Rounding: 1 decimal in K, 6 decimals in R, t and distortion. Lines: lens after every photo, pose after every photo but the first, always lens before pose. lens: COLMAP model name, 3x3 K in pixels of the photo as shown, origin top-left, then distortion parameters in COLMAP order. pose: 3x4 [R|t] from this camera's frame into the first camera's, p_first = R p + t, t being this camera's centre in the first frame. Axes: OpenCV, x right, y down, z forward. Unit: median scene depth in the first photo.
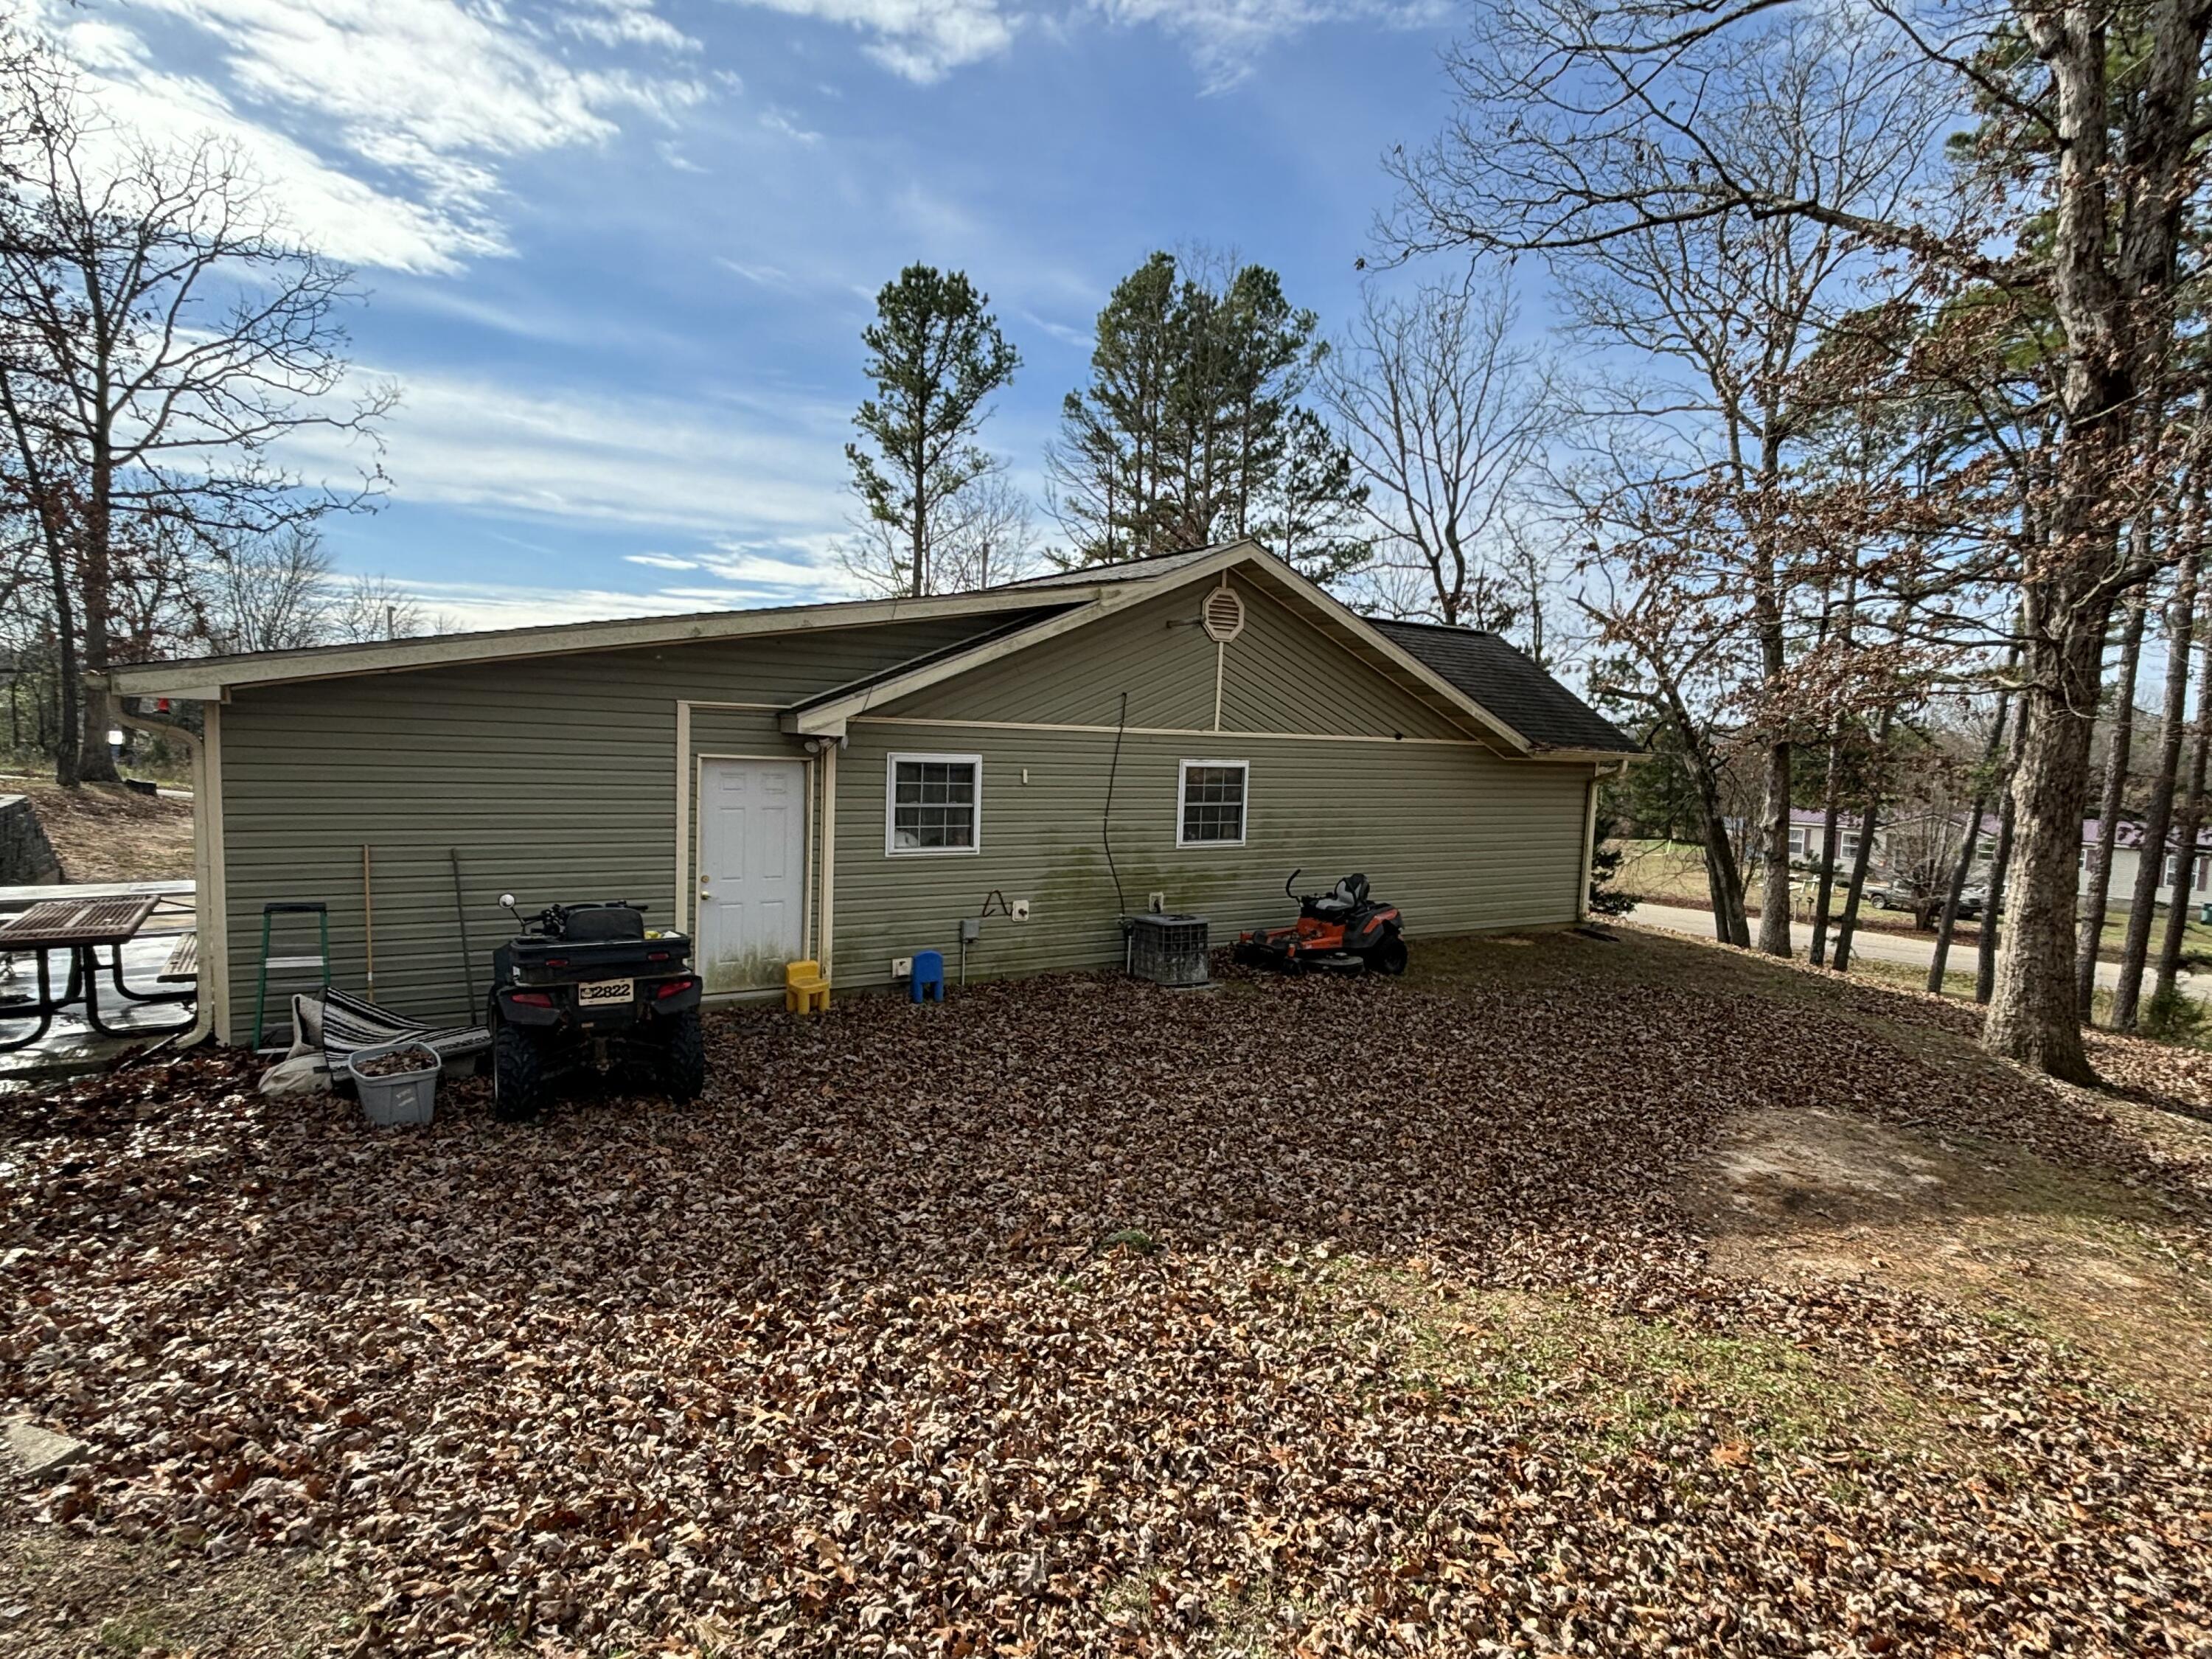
lens RADIAL K [[1158.4, 0, 1106.1], [0, 1158.4, 831.3], [0, 0, 1]] dist [-0.002184, -0.000125]
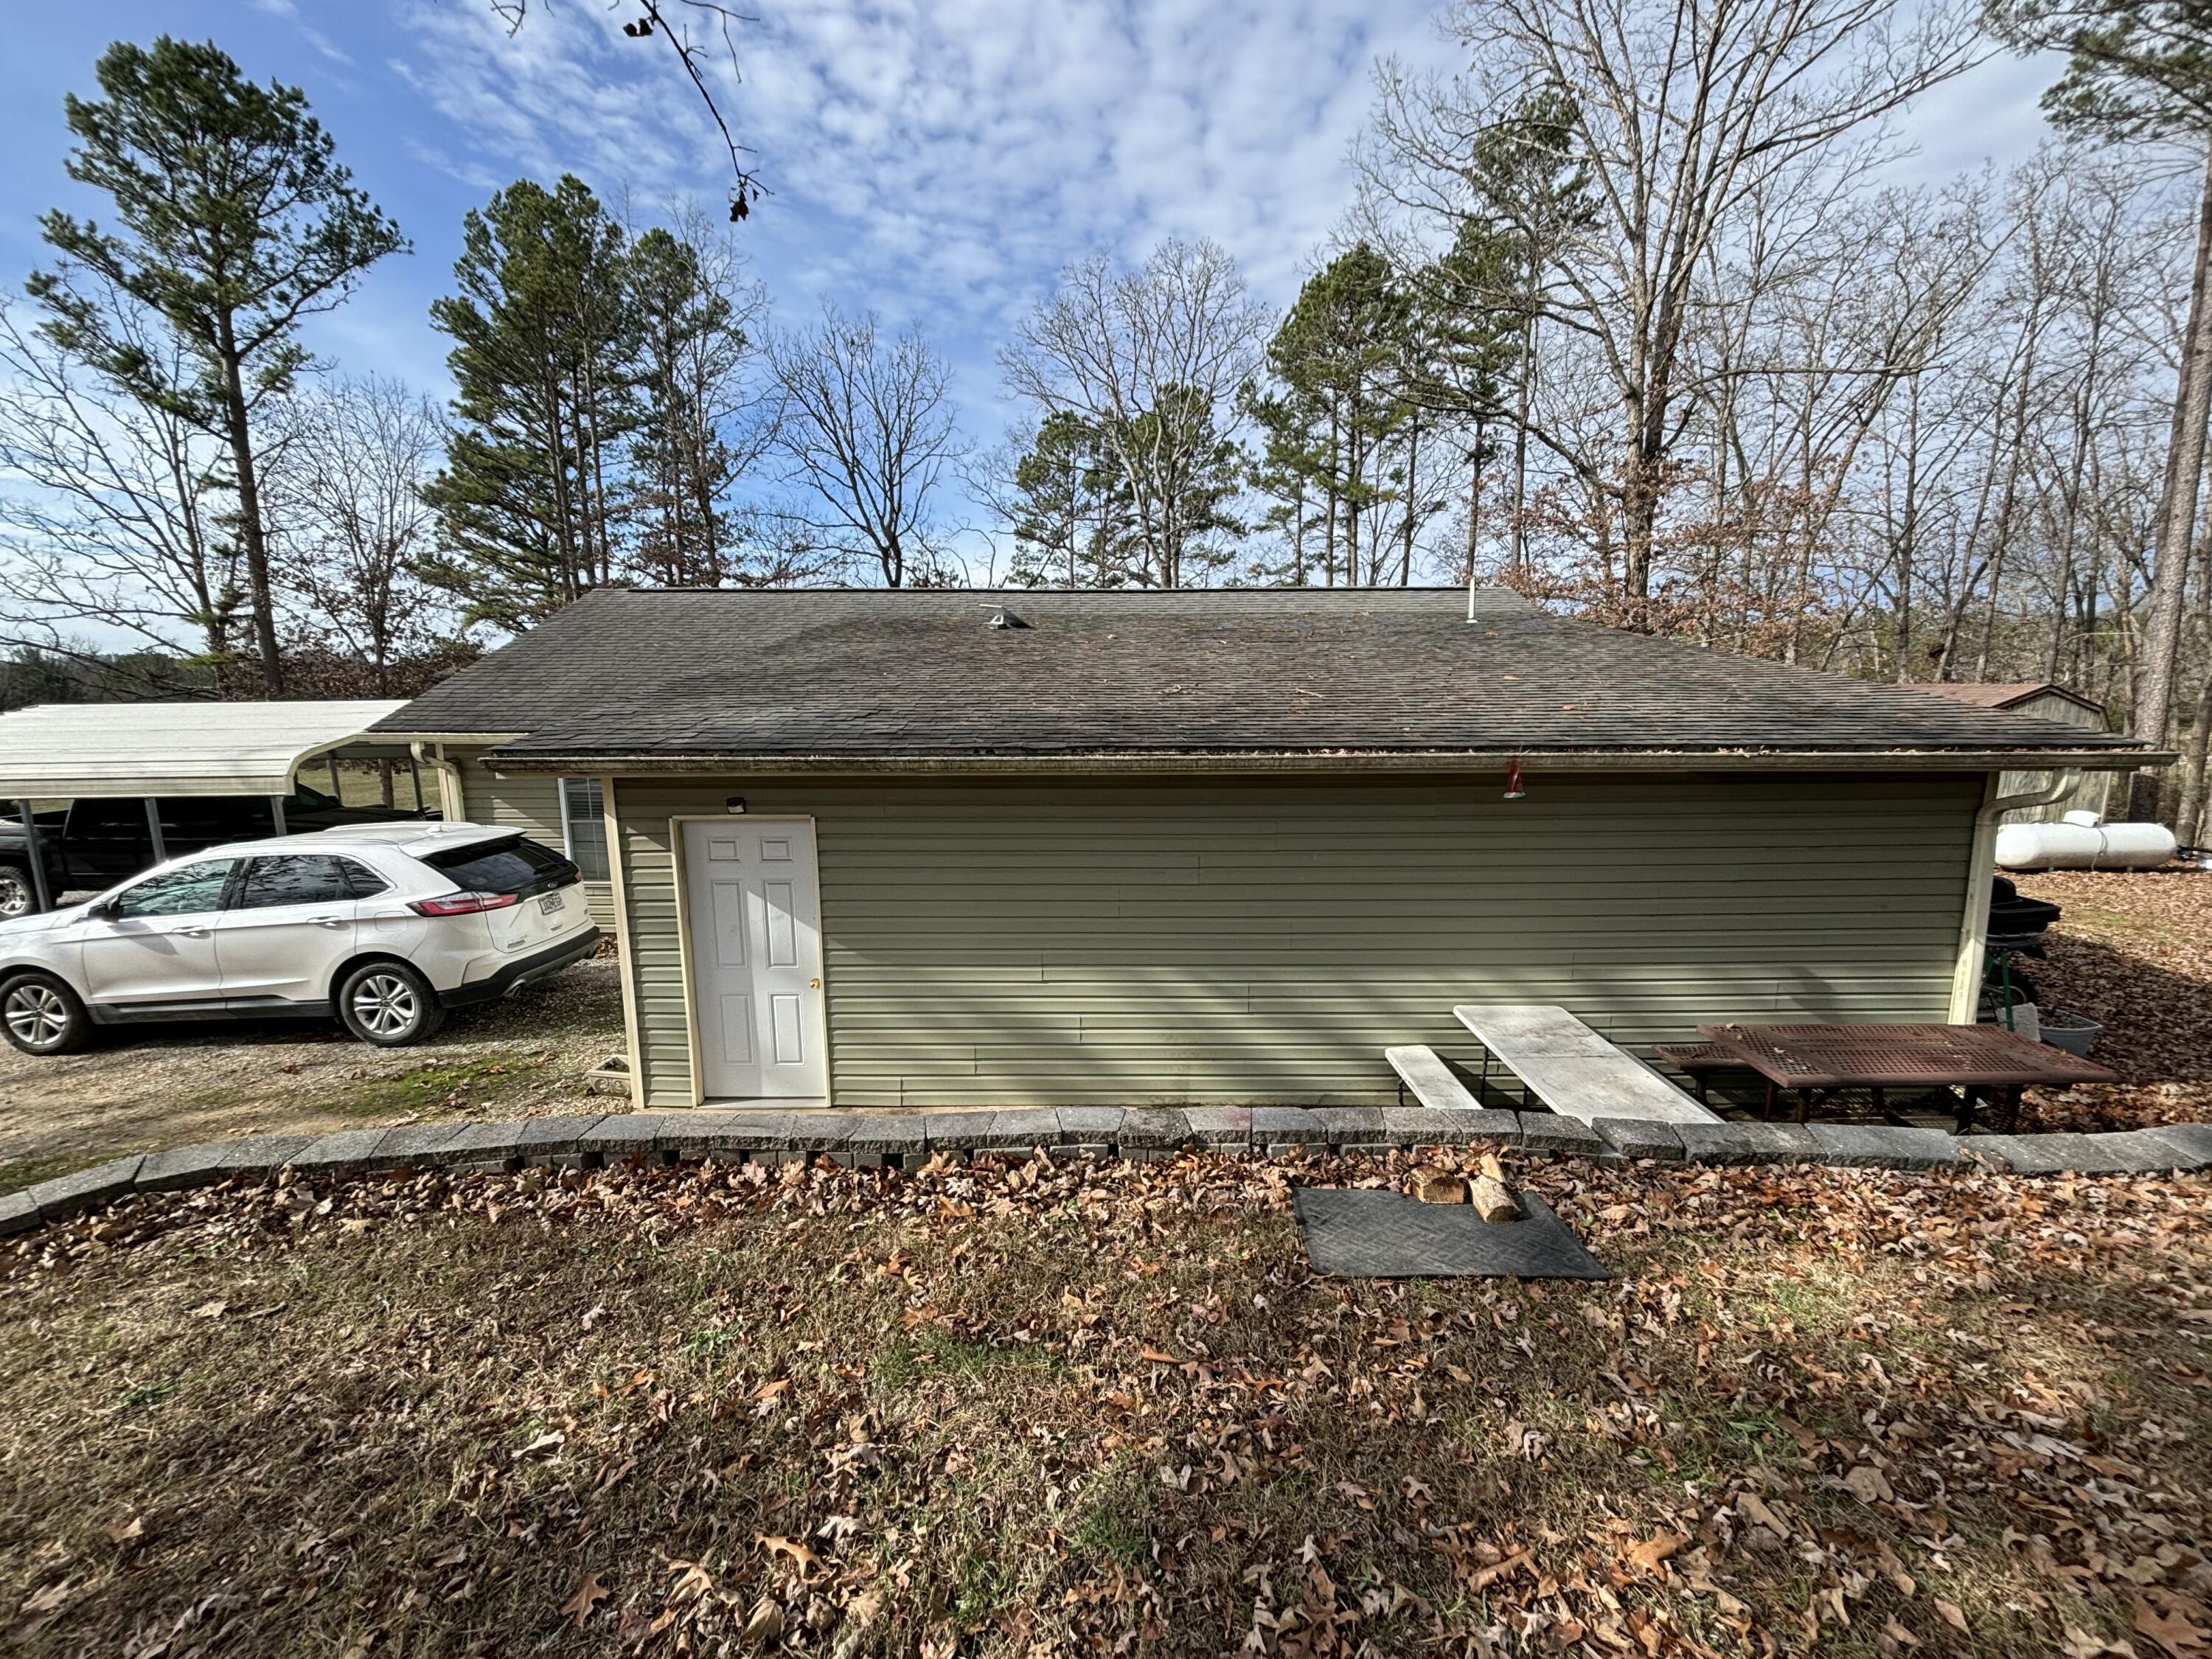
lens RADIAL K [[878.0, 0, 1107.9], [0, 878.0, 831.6], [0, 0, 1]] dist [0.000754, 0.000169]
pose [[0.550995, -0.168396, 0.817341, -0.355471], [0.098962, 0.985703, 0.136370, -0.035716], [-0.828620, 0.005747, 0.559783, 0.238325]]
